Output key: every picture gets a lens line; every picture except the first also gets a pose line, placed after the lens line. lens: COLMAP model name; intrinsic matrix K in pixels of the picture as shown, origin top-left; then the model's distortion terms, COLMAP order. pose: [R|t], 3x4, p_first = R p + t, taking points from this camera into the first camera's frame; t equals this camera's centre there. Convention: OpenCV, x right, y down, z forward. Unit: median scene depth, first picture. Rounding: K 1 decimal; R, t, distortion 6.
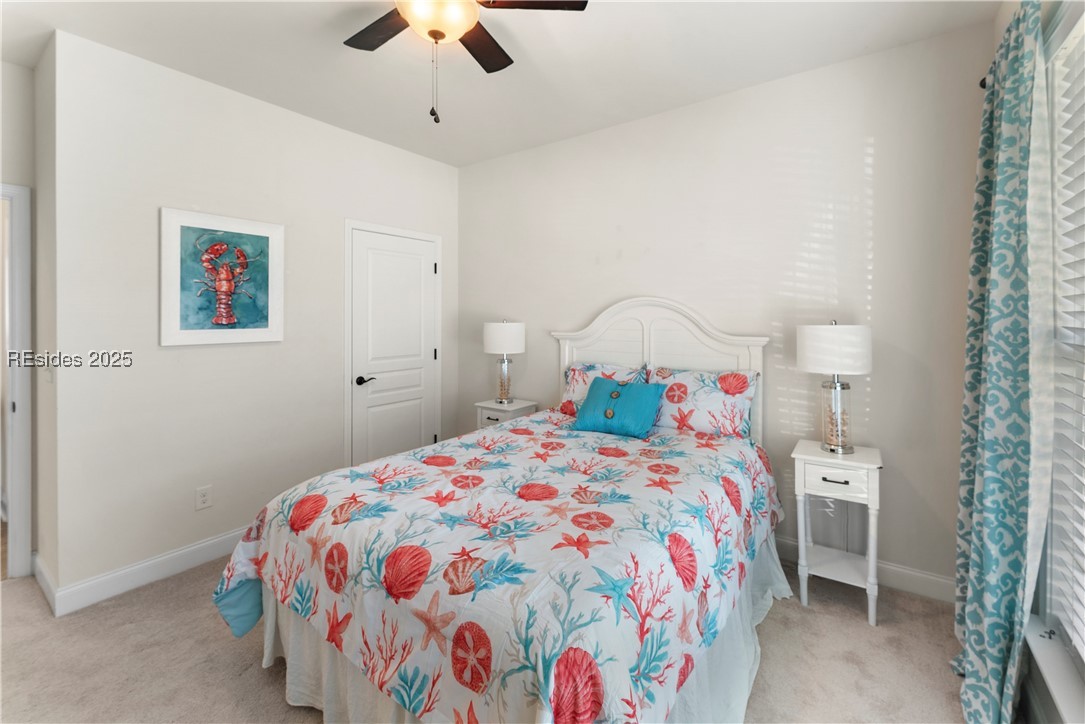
lens RADIAL K [[467.8, 0, 533.2], [0, 467.8, 312.4], [0, 0, 1]] dist [-0.001308, -0.000474]
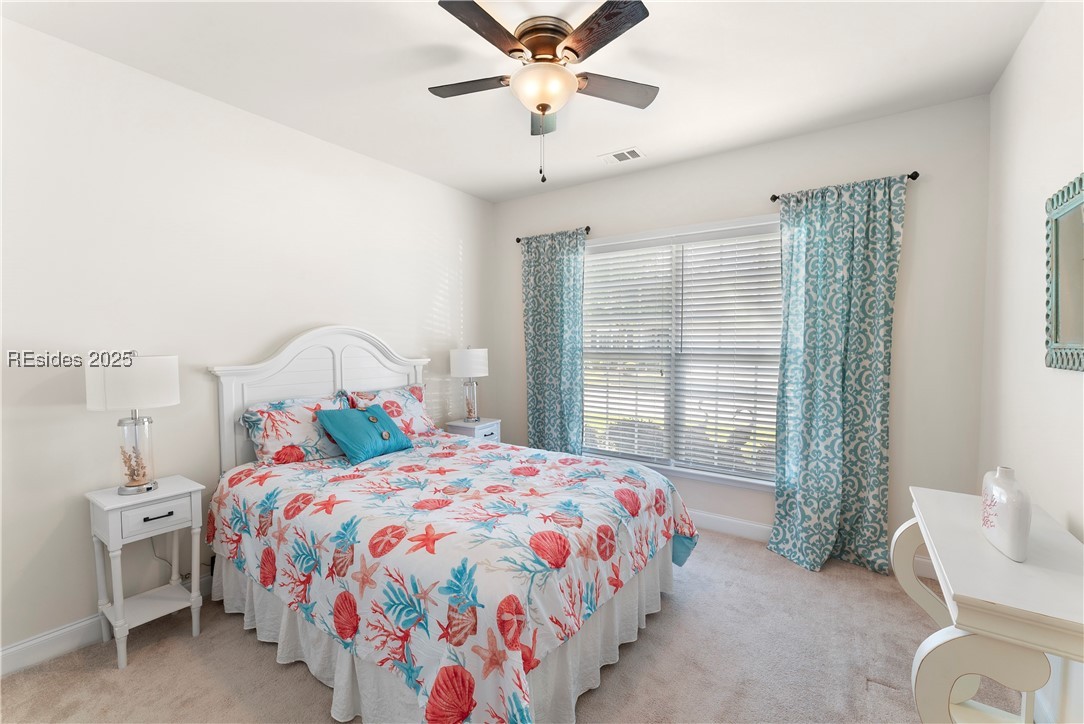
lens RADIAL K [[467.4, 0, 538.1], [0, 467.4, 365.5], [0, 0, 1]] dist [-0.001308, -0.000474]
pose [[-0.024098, -0.050373, 0.998440, -1.030245], [0.002330, 0.998724, 0.050444, 0.002581], [-0.999707, 0.003542, -0.023950, 0.758666]]
